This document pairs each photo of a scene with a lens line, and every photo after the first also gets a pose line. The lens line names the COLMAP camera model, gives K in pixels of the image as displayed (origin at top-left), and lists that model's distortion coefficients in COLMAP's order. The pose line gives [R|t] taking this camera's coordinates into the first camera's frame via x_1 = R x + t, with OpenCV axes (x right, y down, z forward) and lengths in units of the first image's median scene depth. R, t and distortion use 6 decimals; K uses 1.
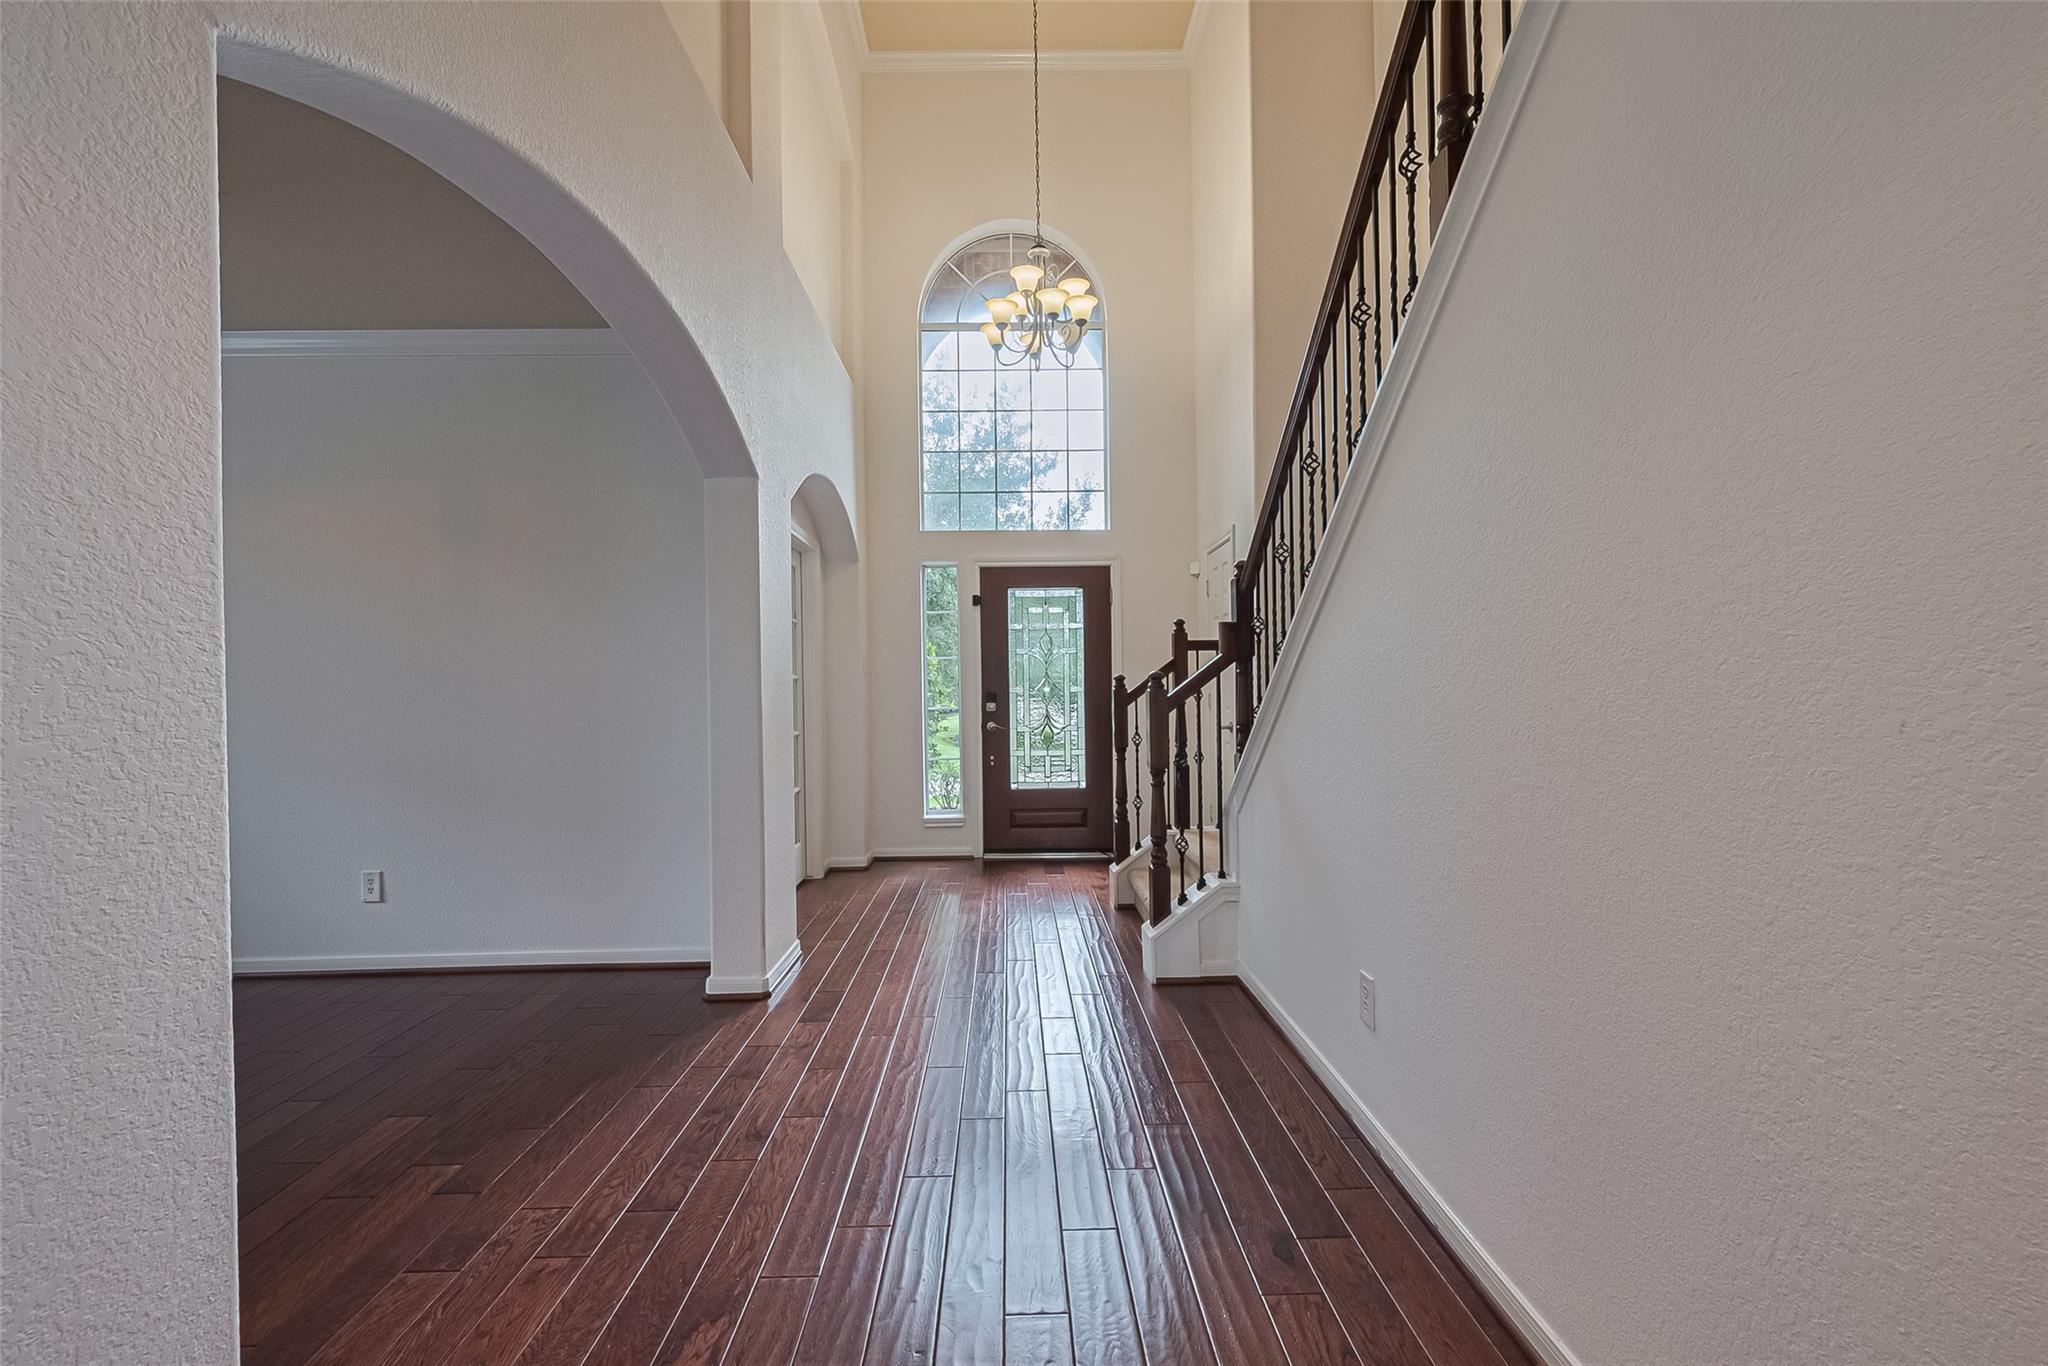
lens RADIAL K [[864.4, 0, 1027.3], [0, 864.4, 687.1], [0, 0, 1]] dist [-0.003037, -0.000088]
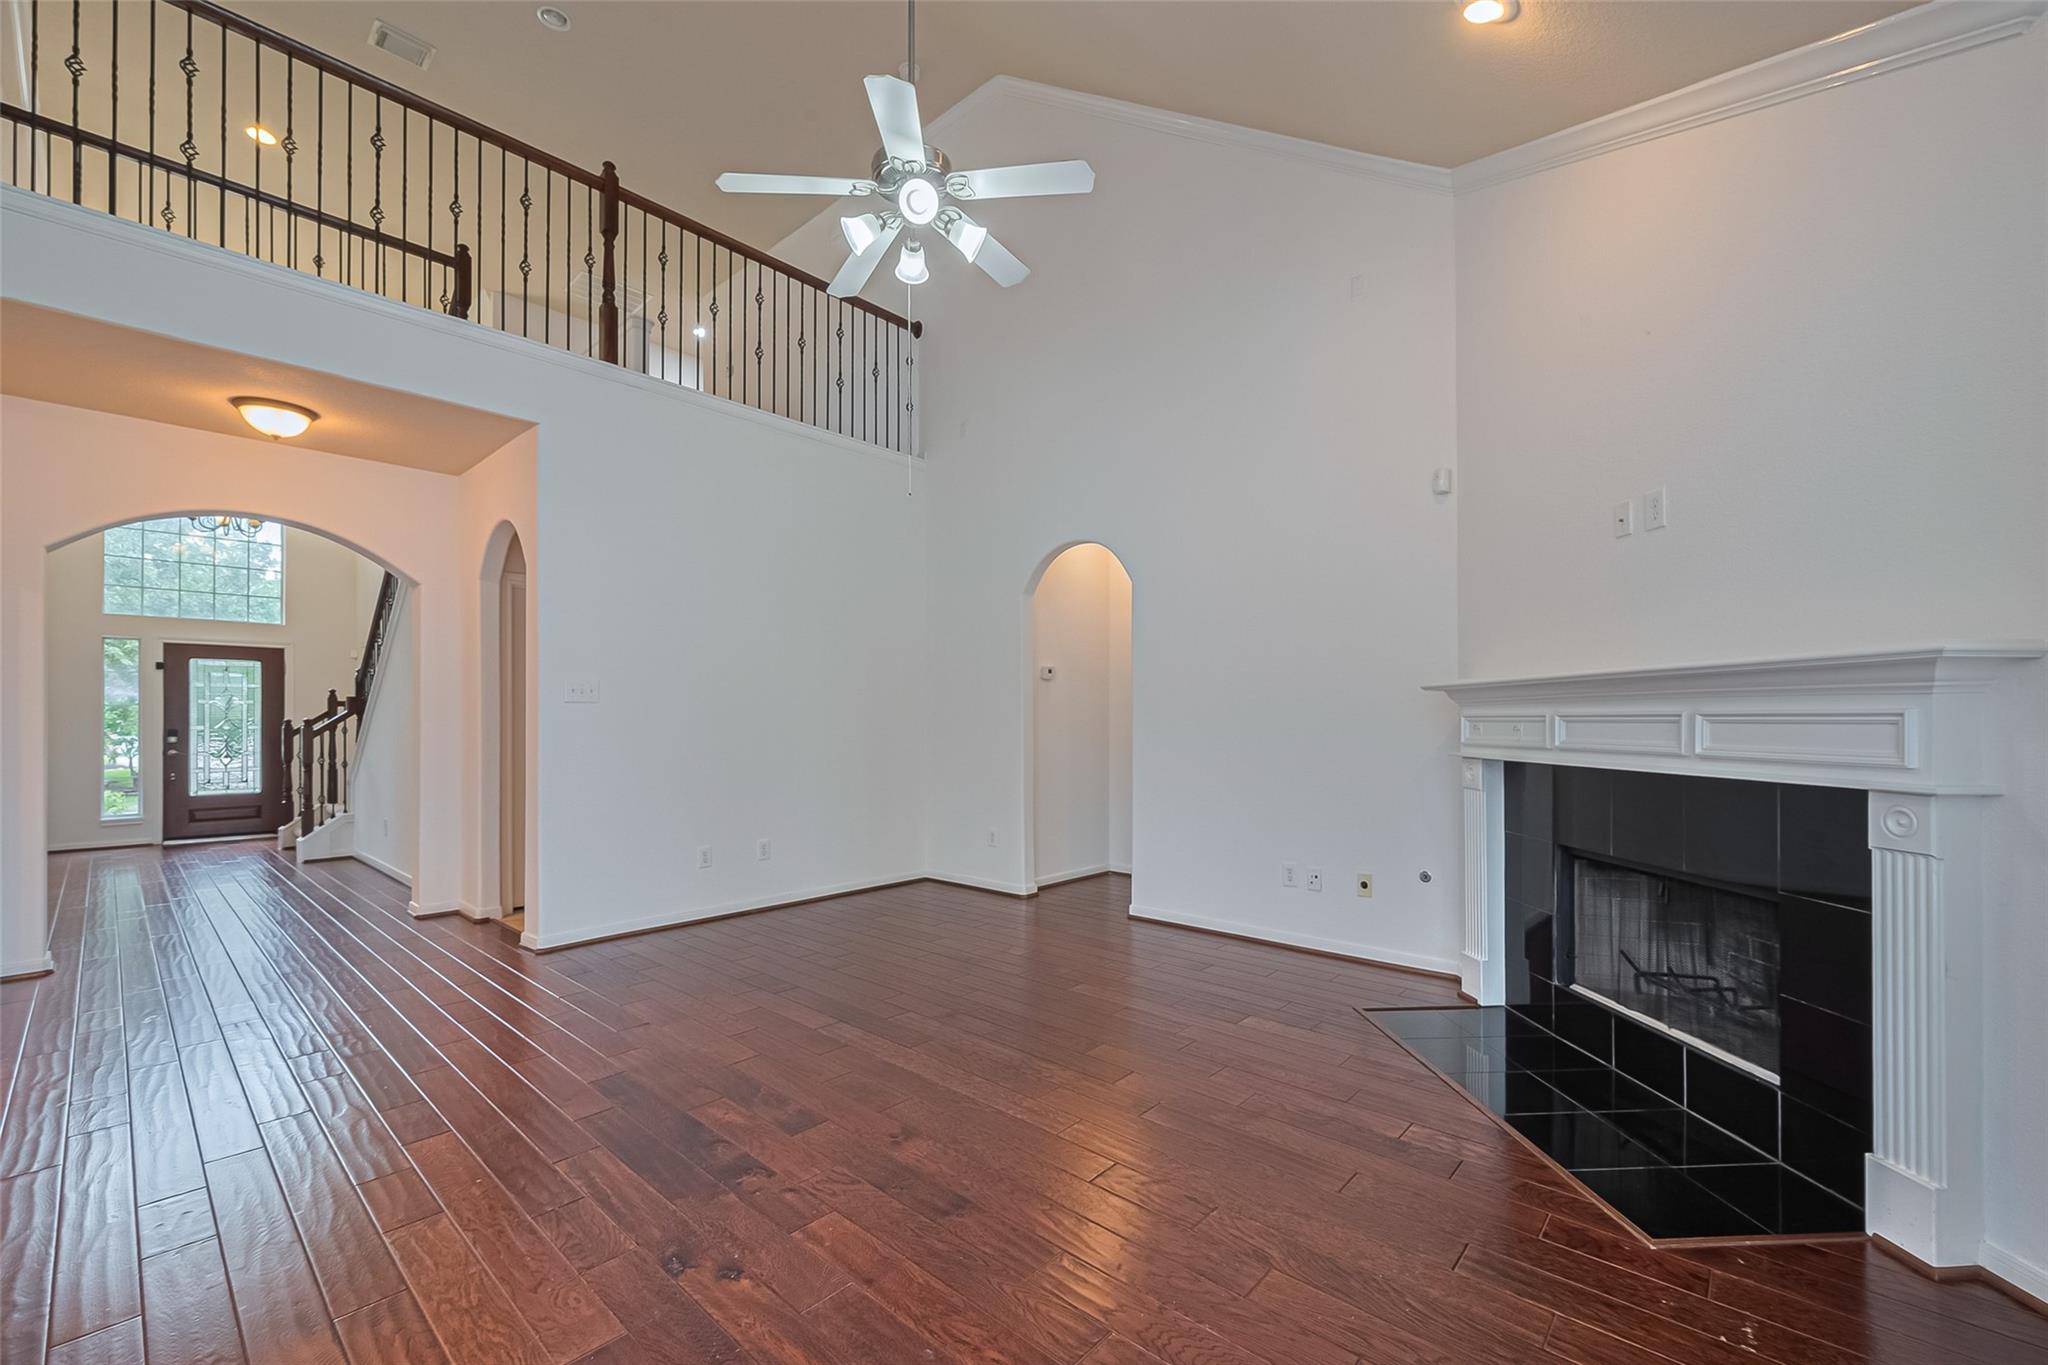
lens RADIAL K [[811.6, 0, 1033.2], [0, 811.6, 713.4], [0, 0, 1]] dist [-0.000920, 0.000134]
pose [[0.678959, 0.013507, 0.734052, -0.074261], [0.000596, 0.999820, -0.018949, 0.006894], [-0.734176, 0.013303, 0.678829, -1.213217]]
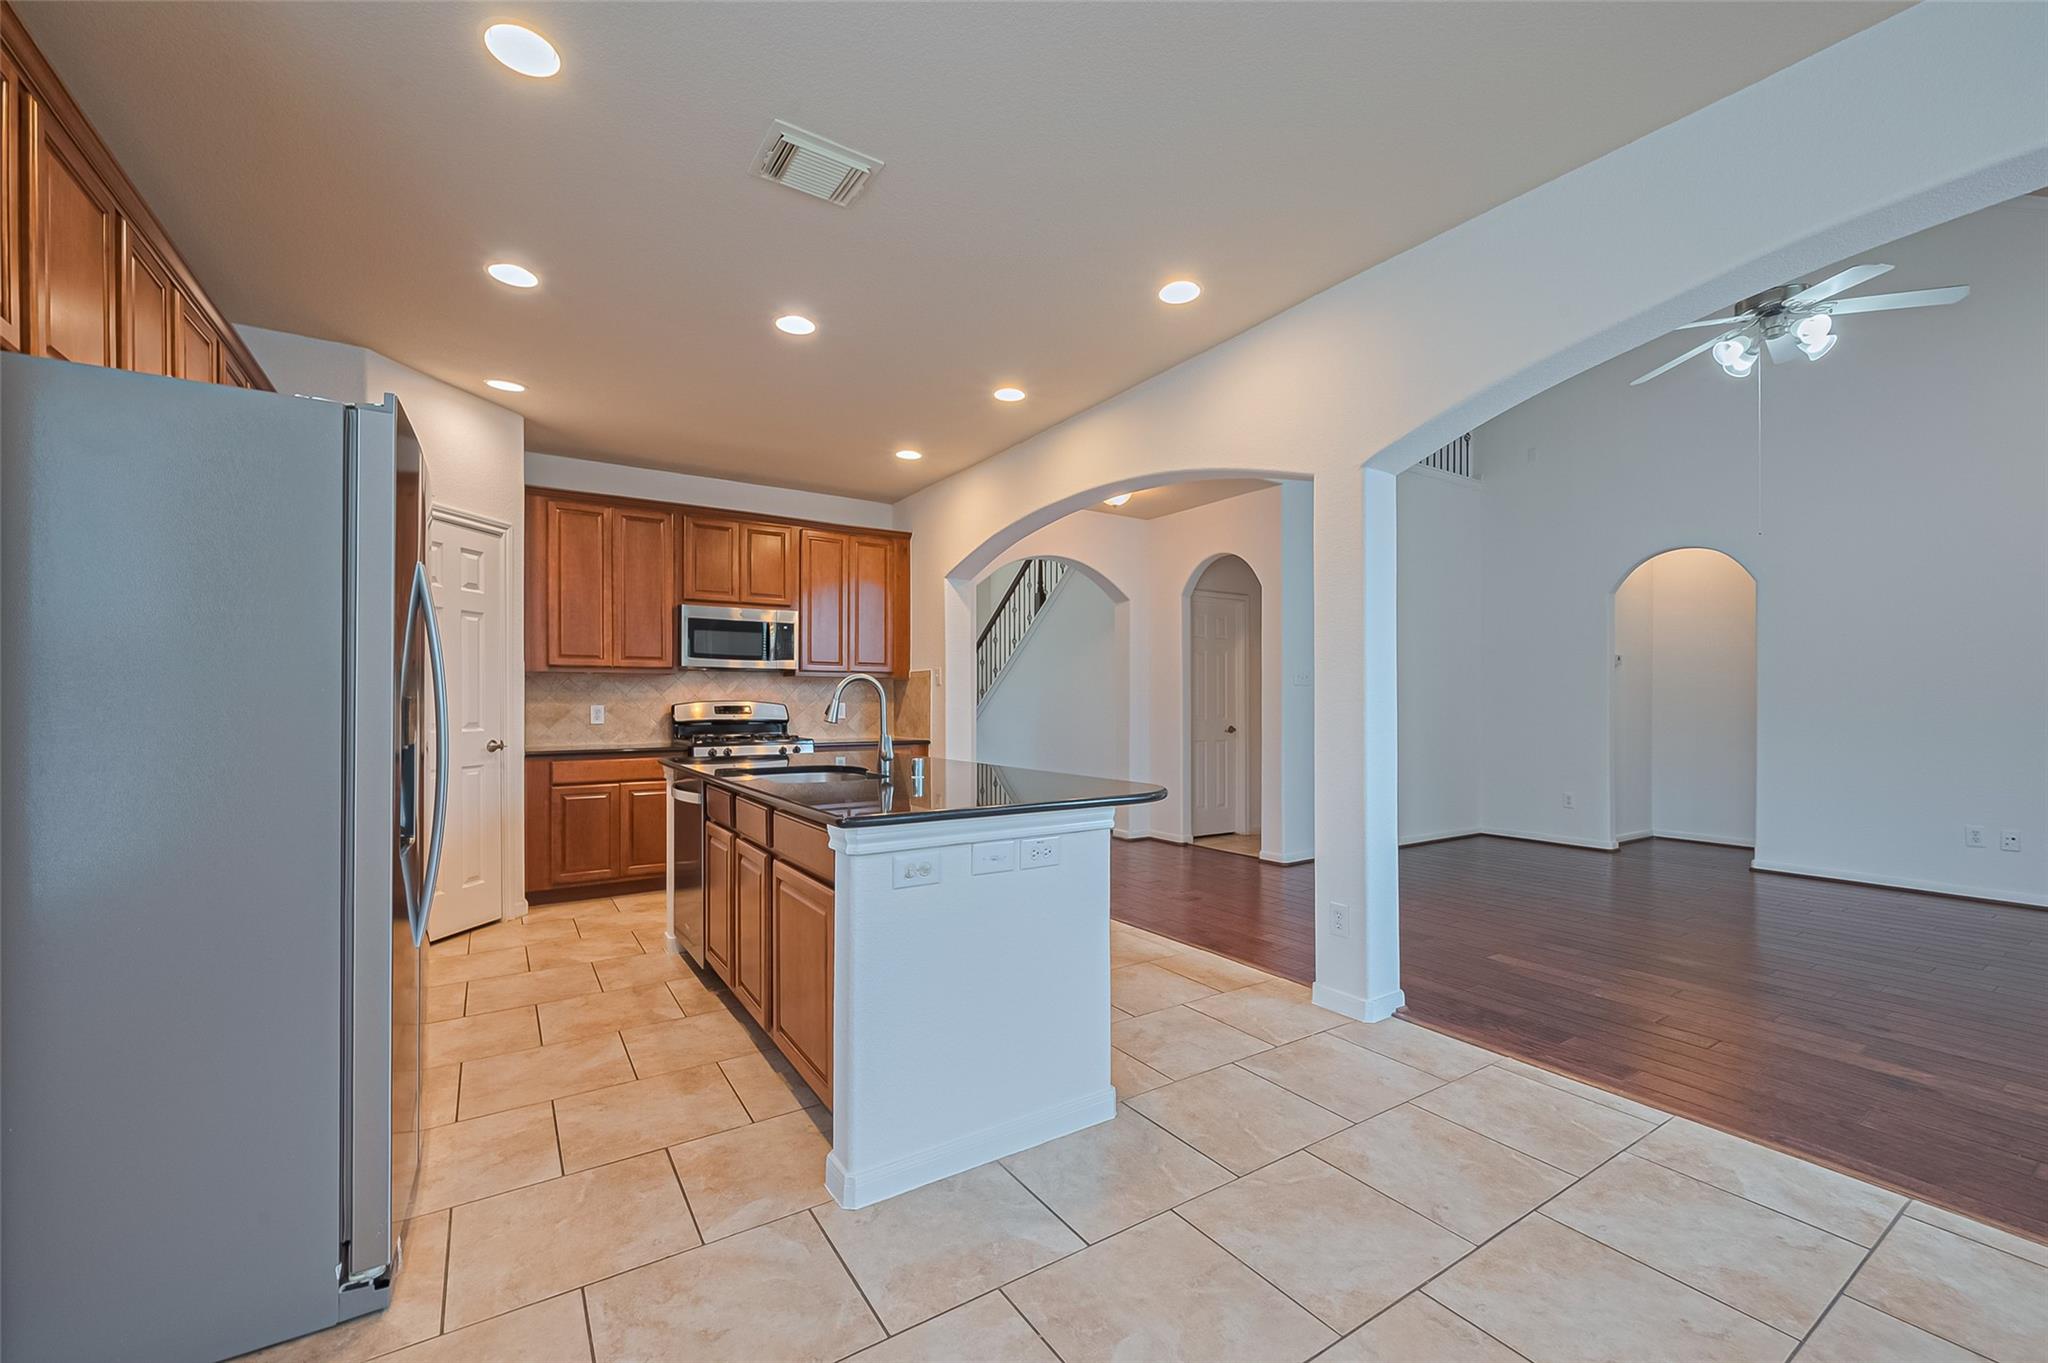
lens RADIAL K [[800.9, 0, 1007.0], [0, 800.9, 699.8], [0, 0, 1]] dist [0.001309, -0.000140]
pose [[0.845870, 0.014147, 0.533202, -0.777506], [-0.008303, 0.999876, -0.013357, 0.019252], [-0.533325, 0.006871, 0.845883, -1.021178]]
